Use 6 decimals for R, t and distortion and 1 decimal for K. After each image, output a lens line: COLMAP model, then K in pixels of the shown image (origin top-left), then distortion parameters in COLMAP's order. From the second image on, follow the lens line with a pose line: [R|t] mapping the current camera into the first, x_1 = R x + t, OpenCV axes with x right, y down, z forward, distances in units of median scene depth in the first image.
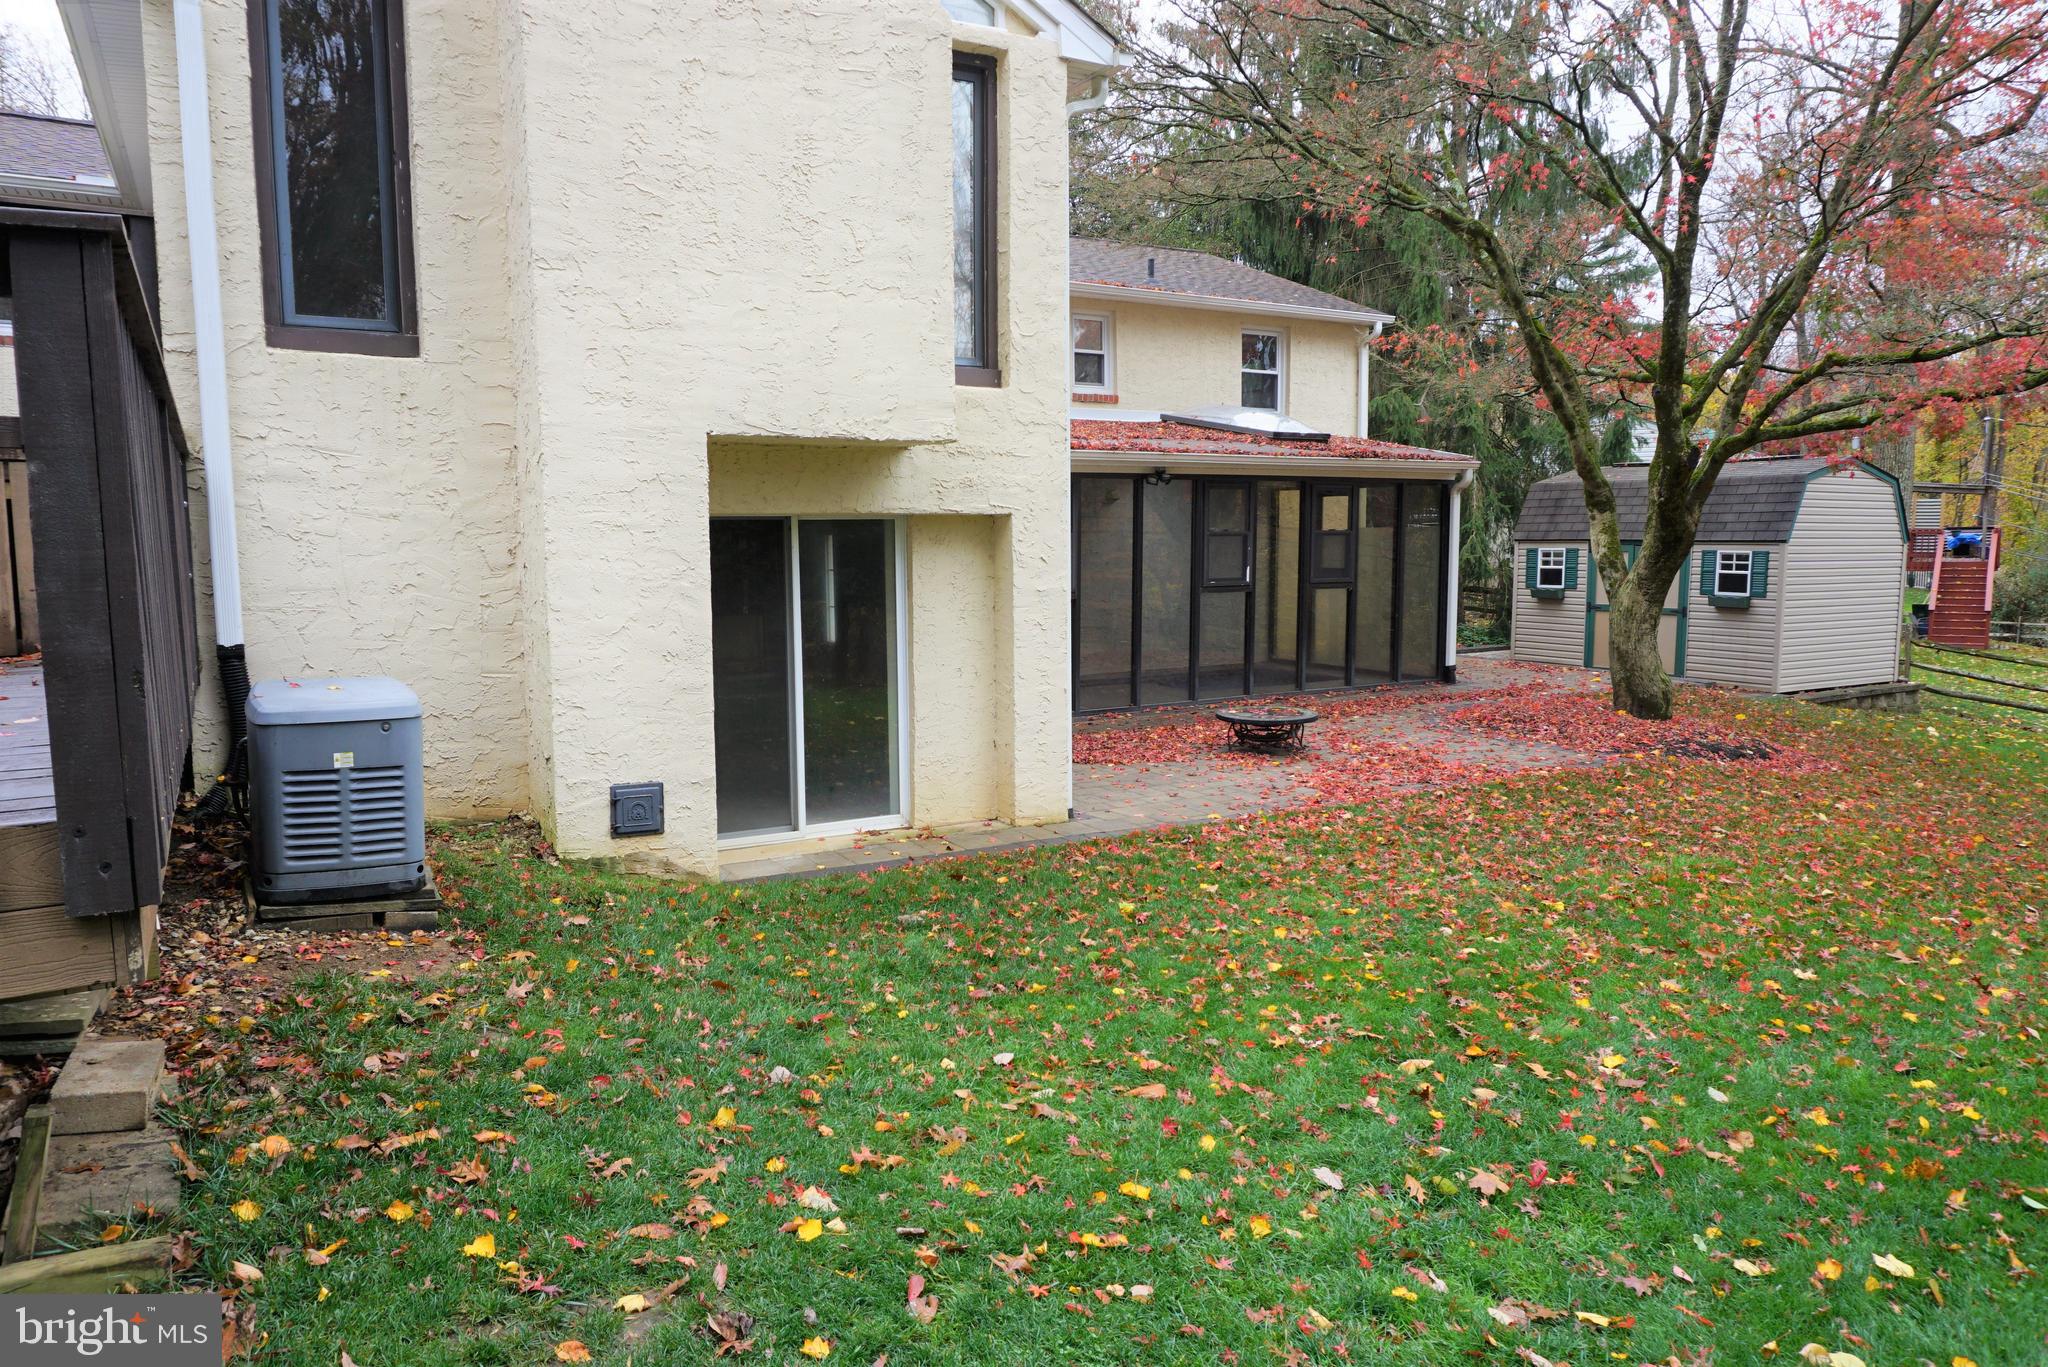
lens RADIAL K [[1366.4, 0, 1037.1], [0, 1366.4, 698.6], [0, 0, 1]] dist [-0.031338, 0.005703]
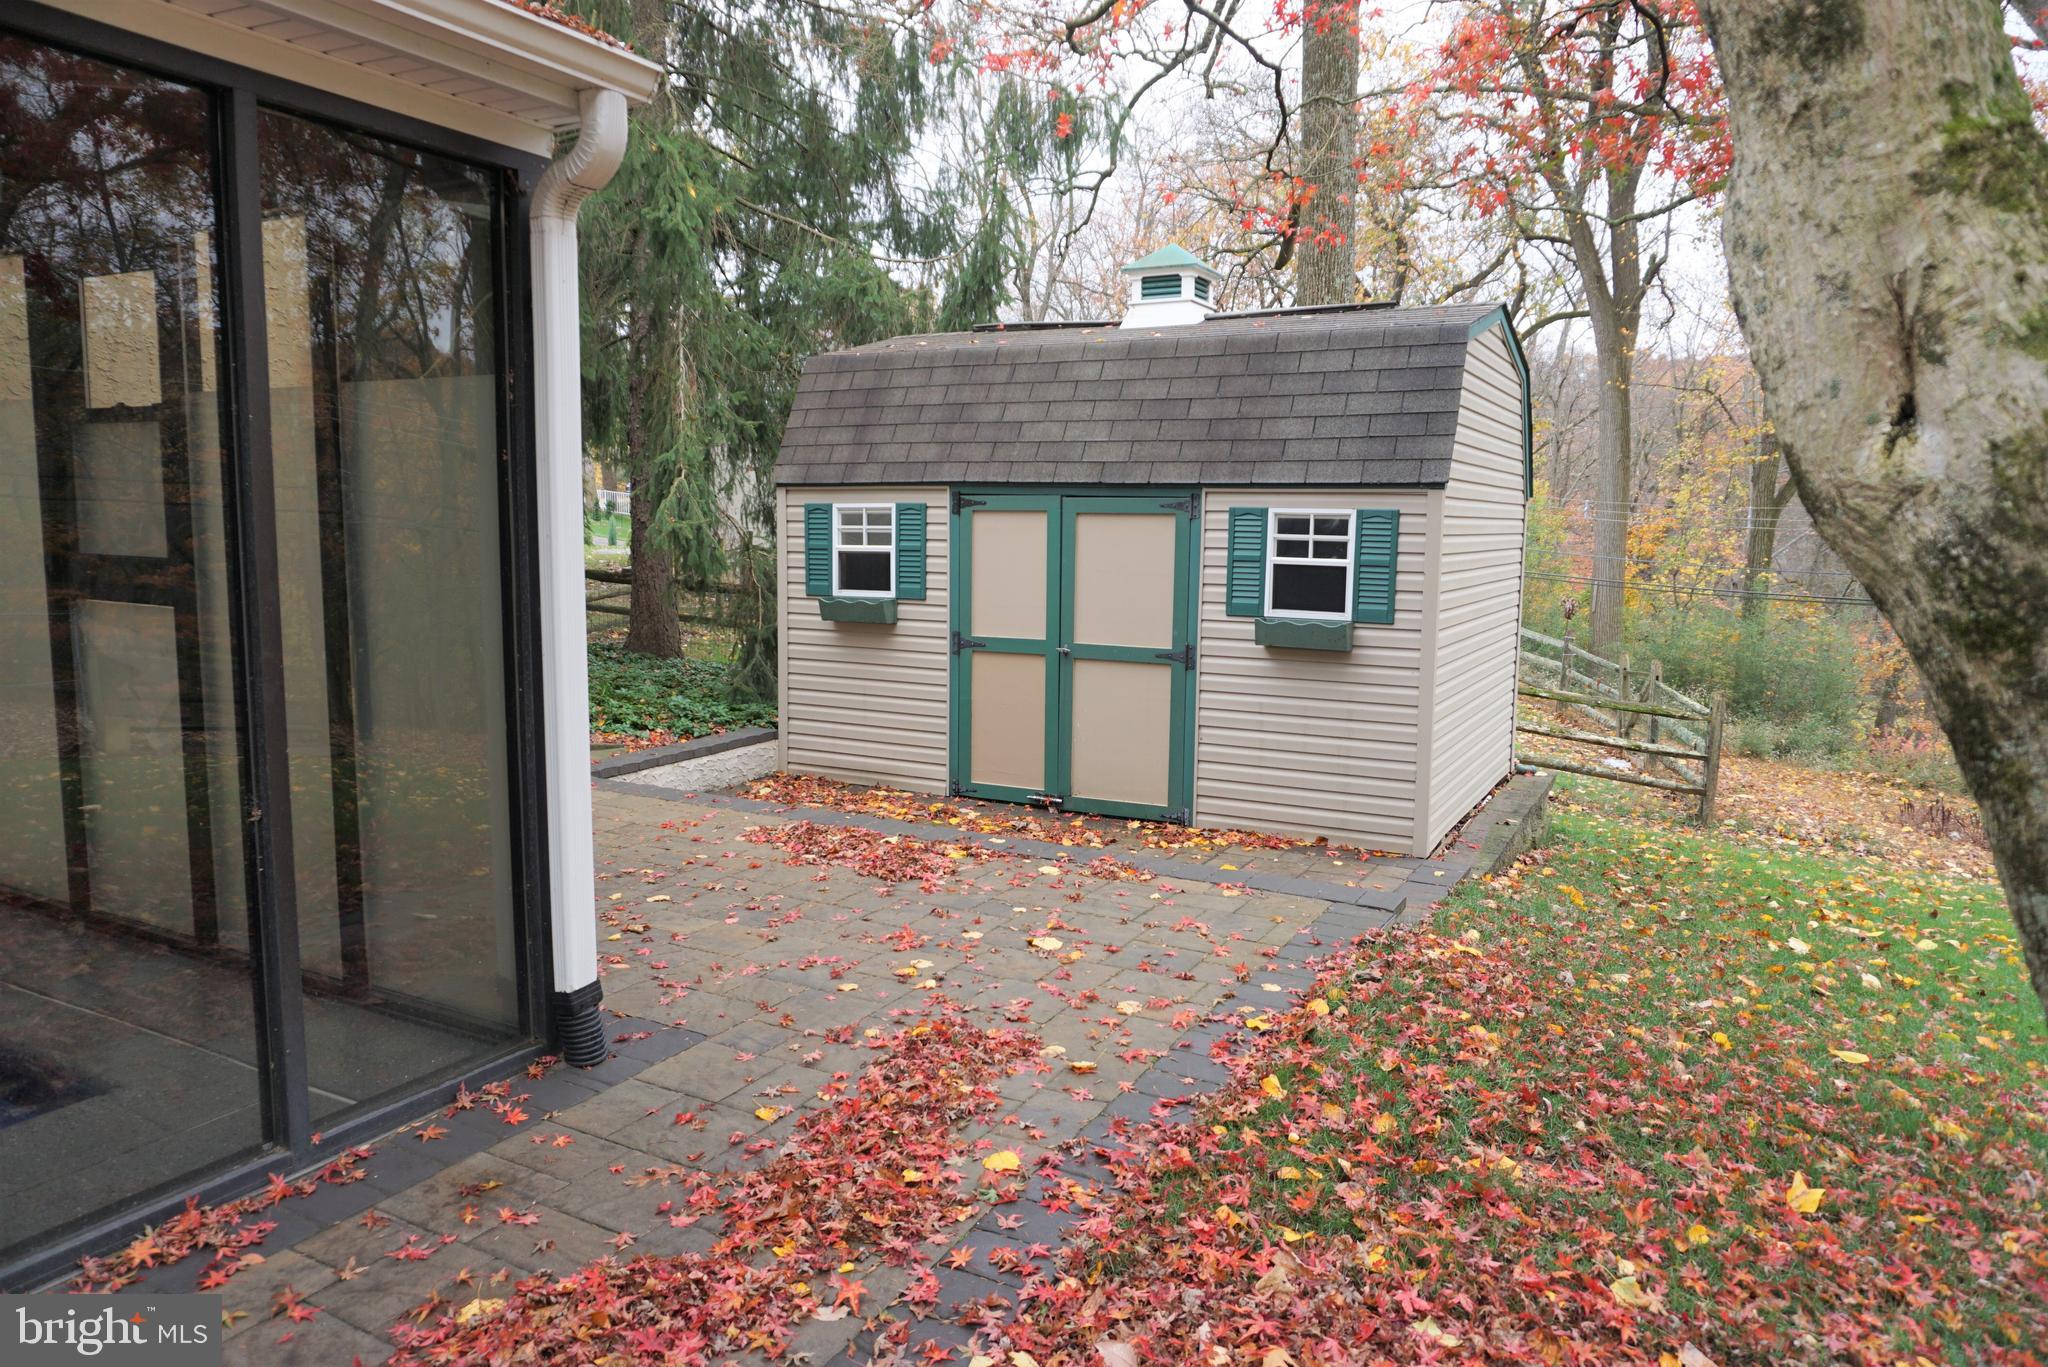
lens RADIAL K [[1366.4, 0, 1030.0], [0, 1366.4, 687.8], [0, 0, 1]] dist [-0.031338, 0.005703]
pose [[0.858396, -0.054455, 0.510089, 0.229573], [0.048645, 0.998510, 0.024737, -0.069381], [-0.510676, 0.003579, 0.859766, 0.687890]]
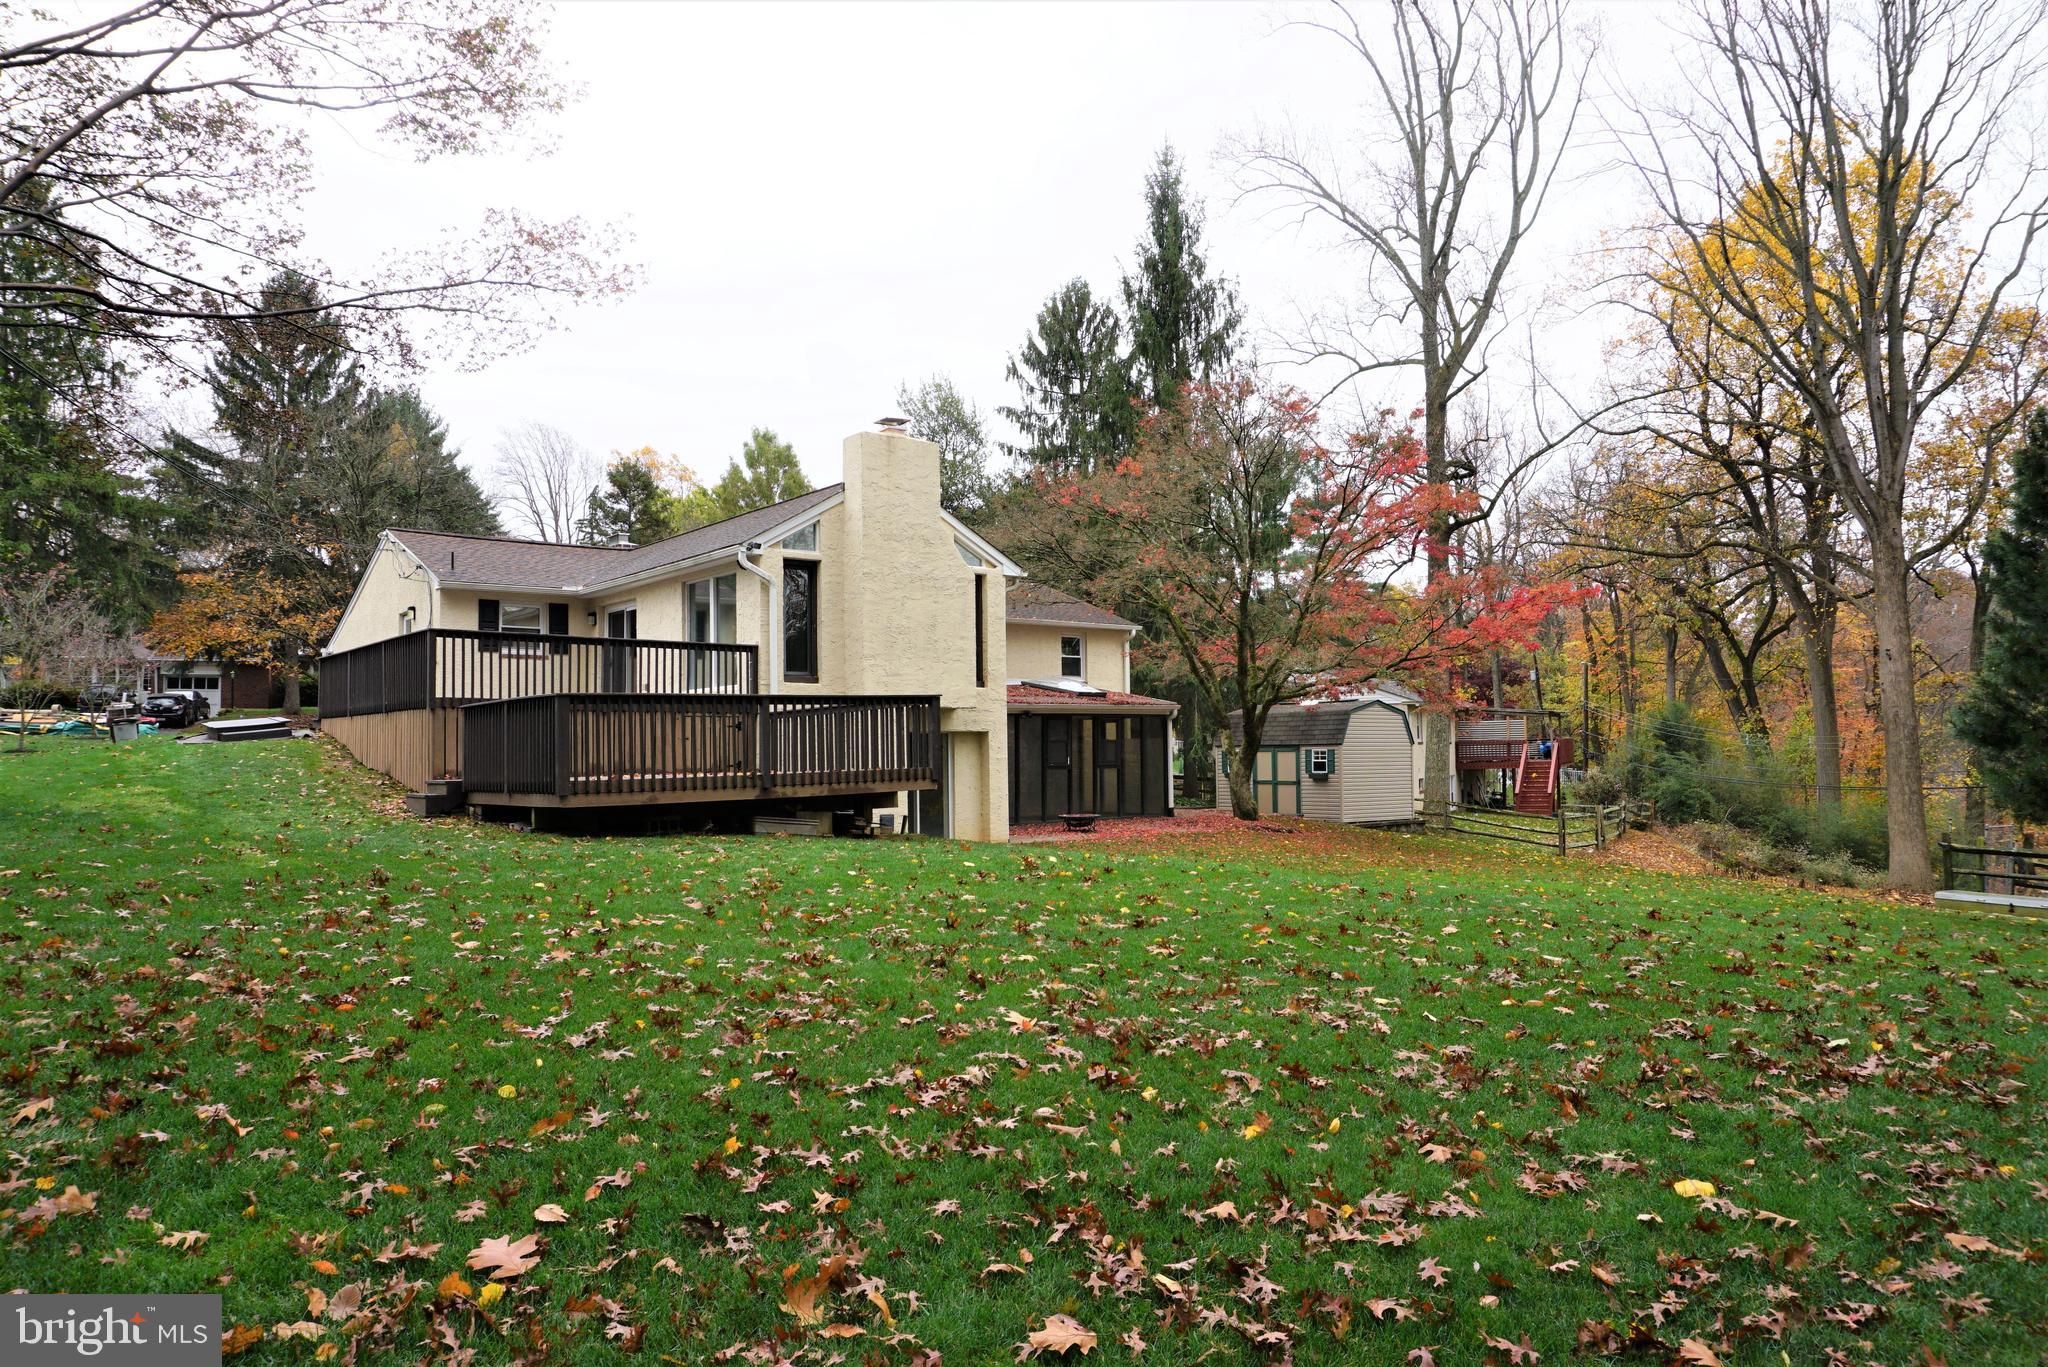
lens RADIAL K [[1366.4, 0, 1020.9], [0, 1366.4, 687.3], [0, 0, 1]] dist [-0.031338, 0.005703]
pose [[0.992155, -0.000370, 0.125014, -0.143076], [0.021466, 0.985647, -0.167452, 0.116931], [-0.123158, 0.168821, 0.977922, -0.840280]]
